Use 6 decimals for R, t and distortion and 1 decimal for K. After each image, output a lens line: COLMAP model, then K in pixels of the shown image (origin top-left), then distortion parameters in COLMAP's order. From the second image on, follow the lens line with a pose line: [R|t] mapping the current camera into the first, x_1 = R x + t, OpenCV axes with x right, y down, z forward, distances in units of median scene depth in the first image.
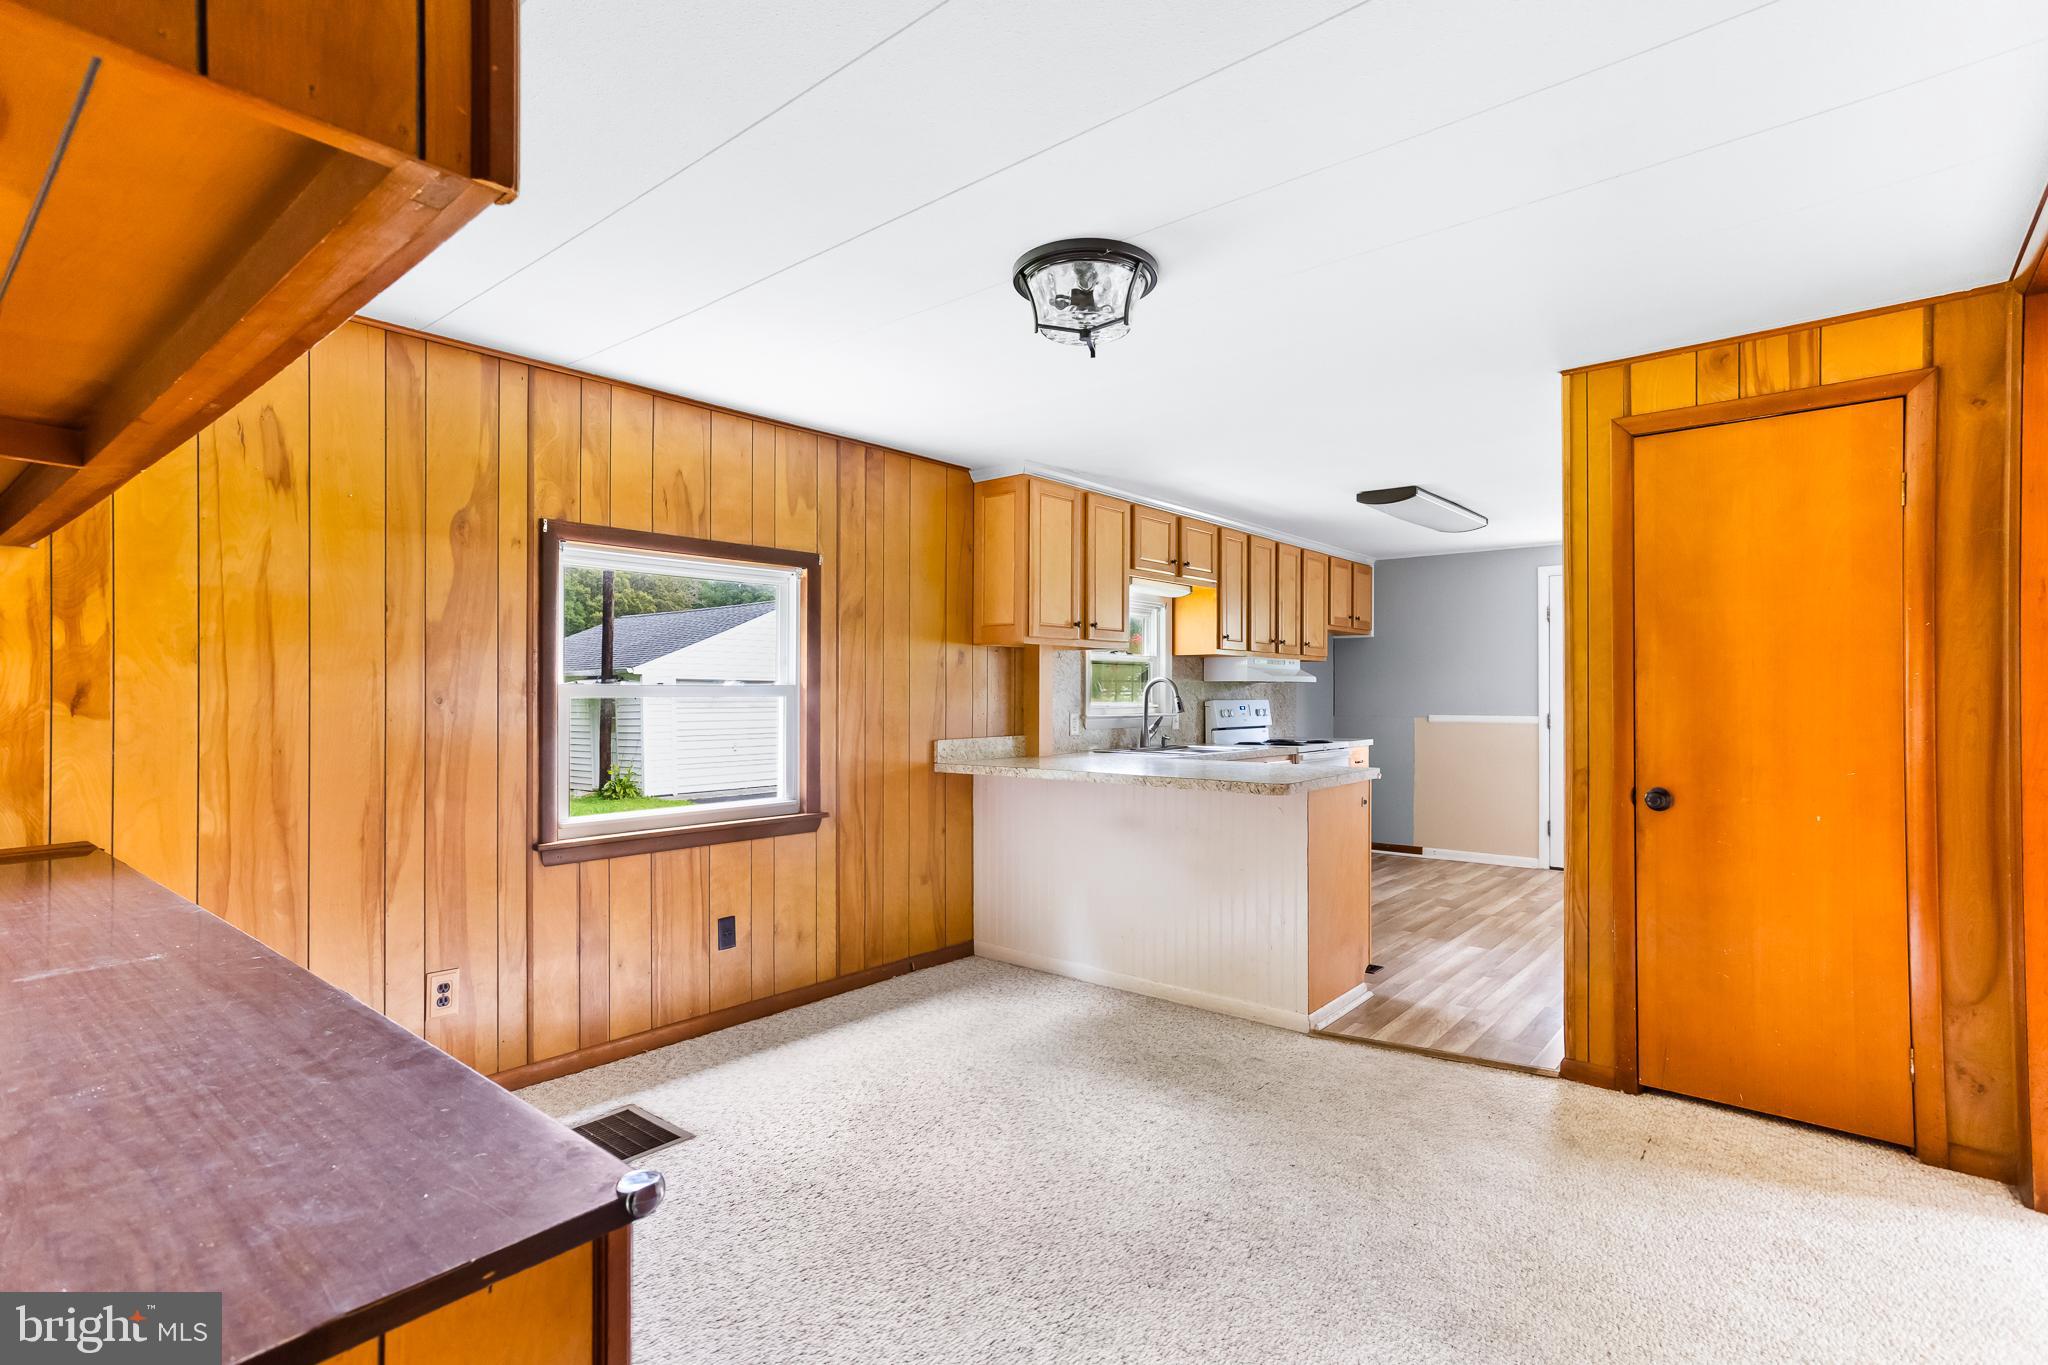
lens RADIAL K [[989.2, 0, 1024.0], [0, 989.2, 682.5], [0, 0, 1]] dist [-0.001444, 0.015594]
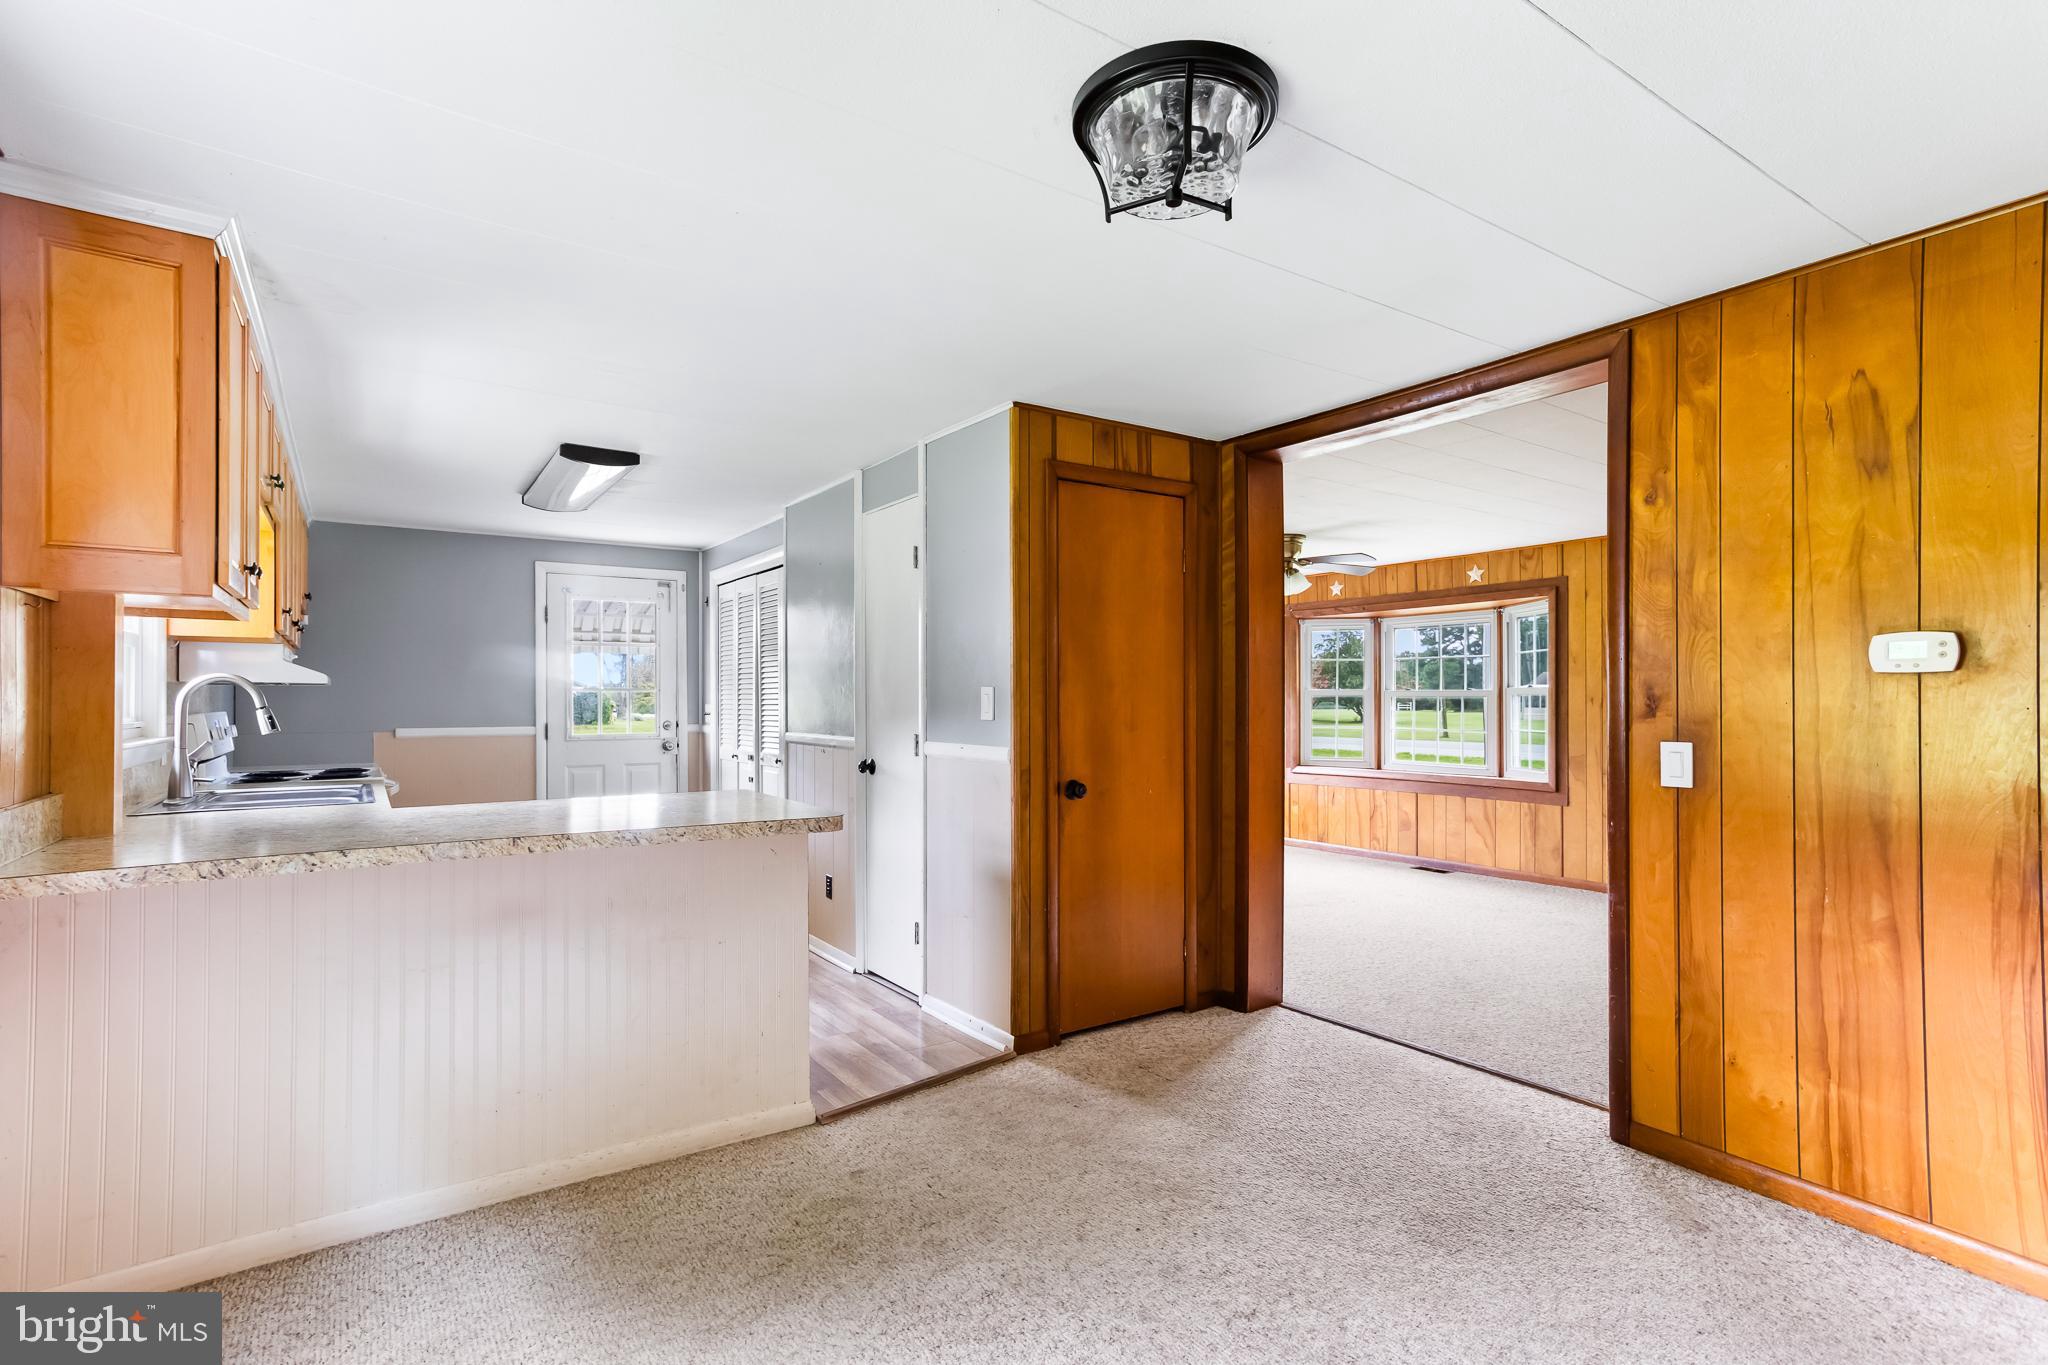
lens RADIAL K [[991.0, 0, 1033.2], [0, 991.0, 695.3], [0, 0, 1]] dist [-0.033783, 0.036274]
pose [[0.268551, 0.005300, 0.963251, -0.404409], [-0.009045, 0.999955, -0.002980, 0.007209], [-0.963223, -0.007912, 0.268587, 0.570103]]
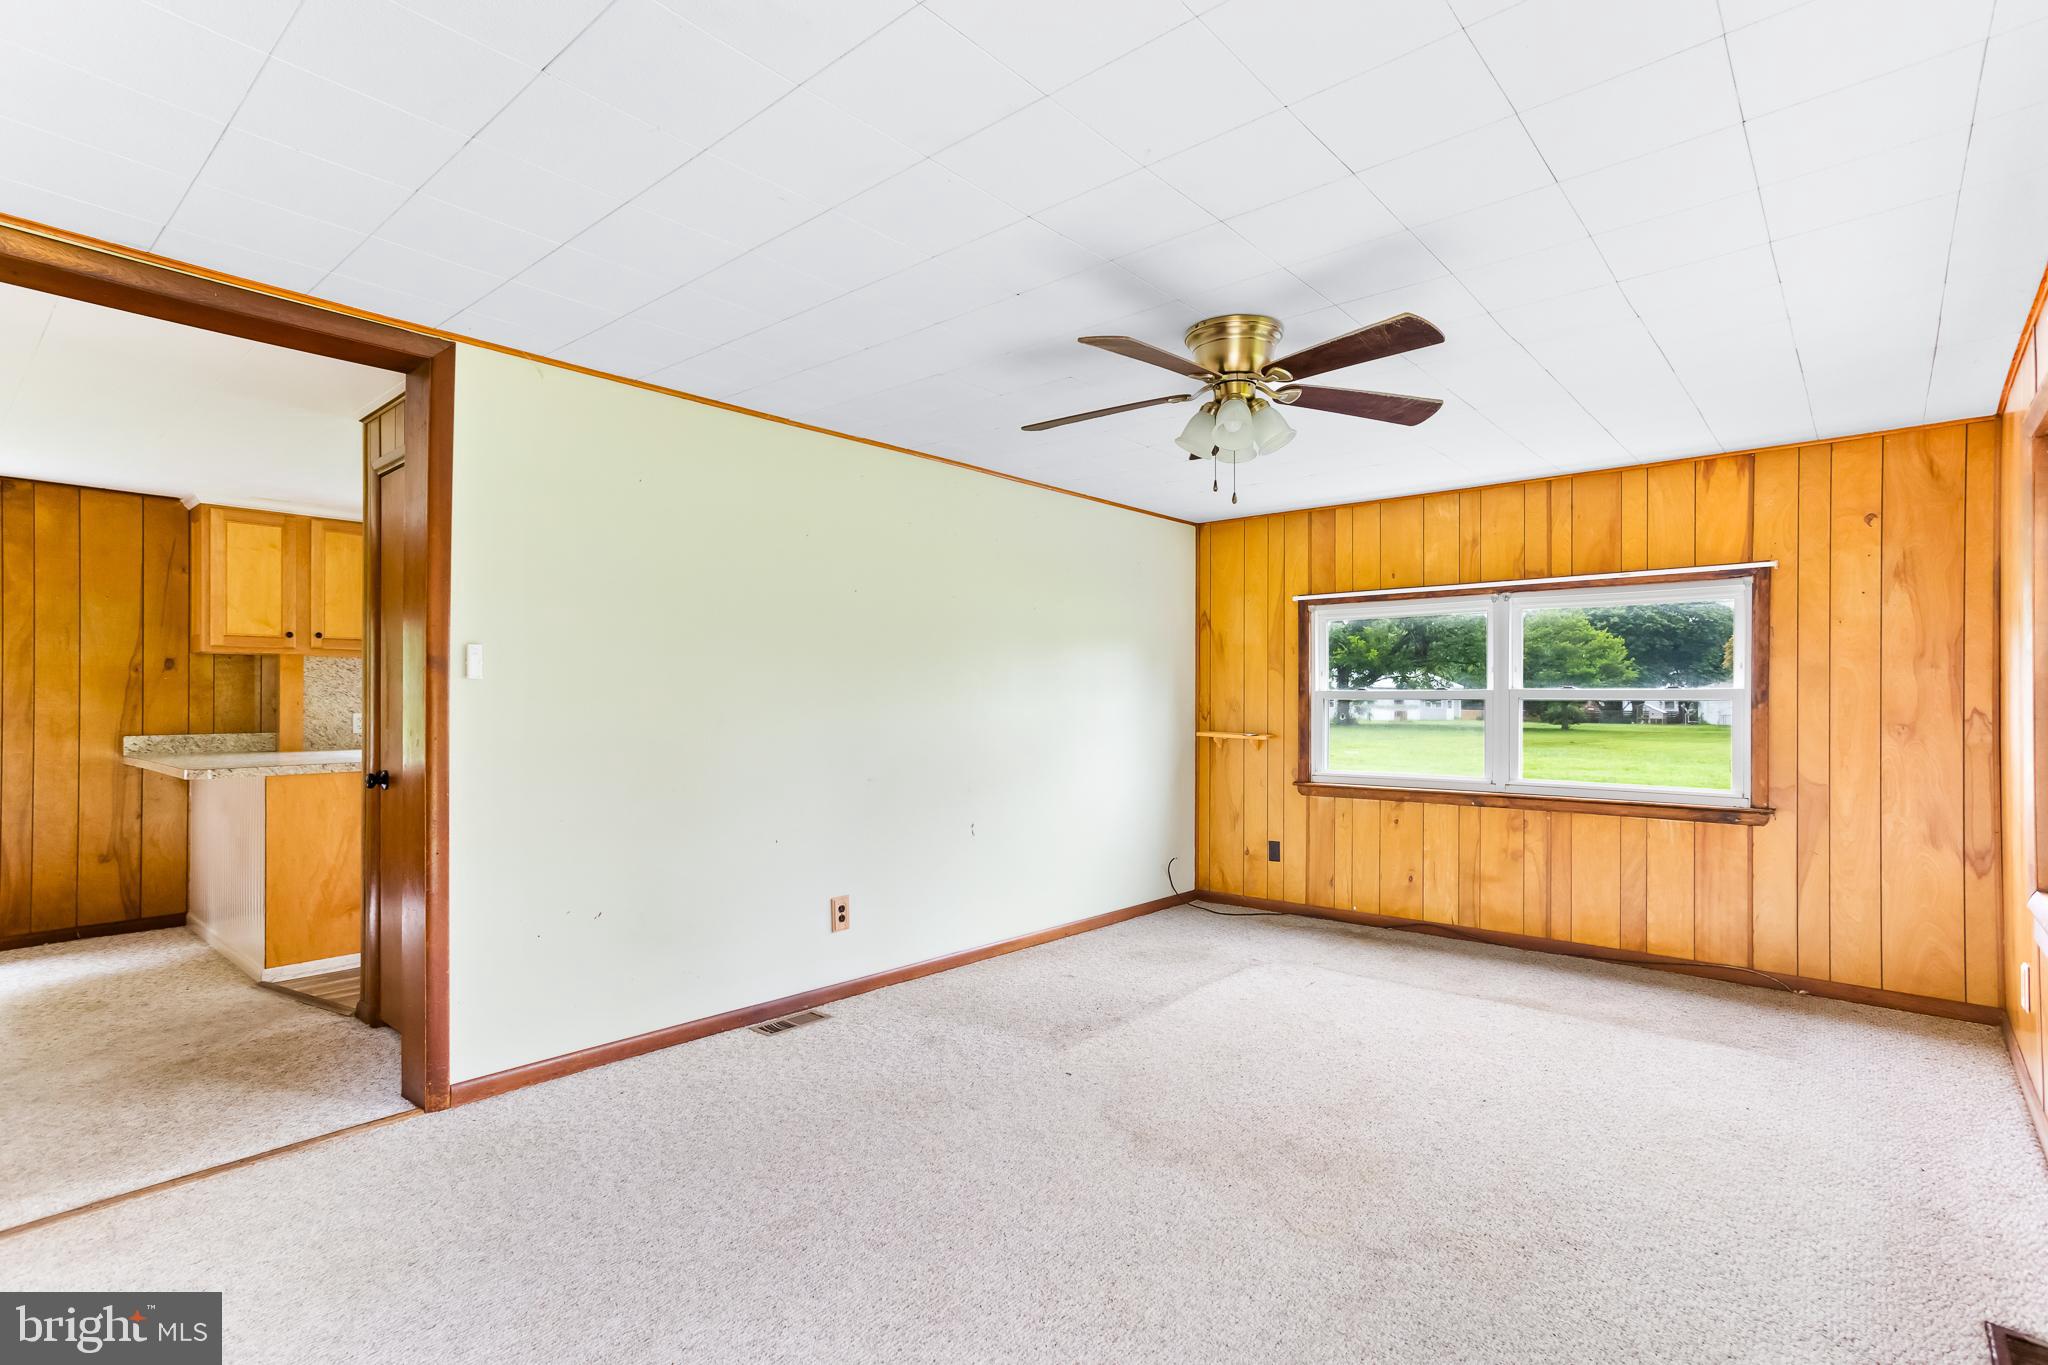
lens RADIAL K [[989.2, 0, 1024.0], [0, 989.2, 682.5], [0, 0, 1]] dist [-0.001444, 0.015594]
pose [[0.999620, 0.000303, -0.027558, 1.123784], [-0.000546, 0.999961, -0.008804, 0.007151], [0.027555, 0.008816, 0.999581, -0.137739]]
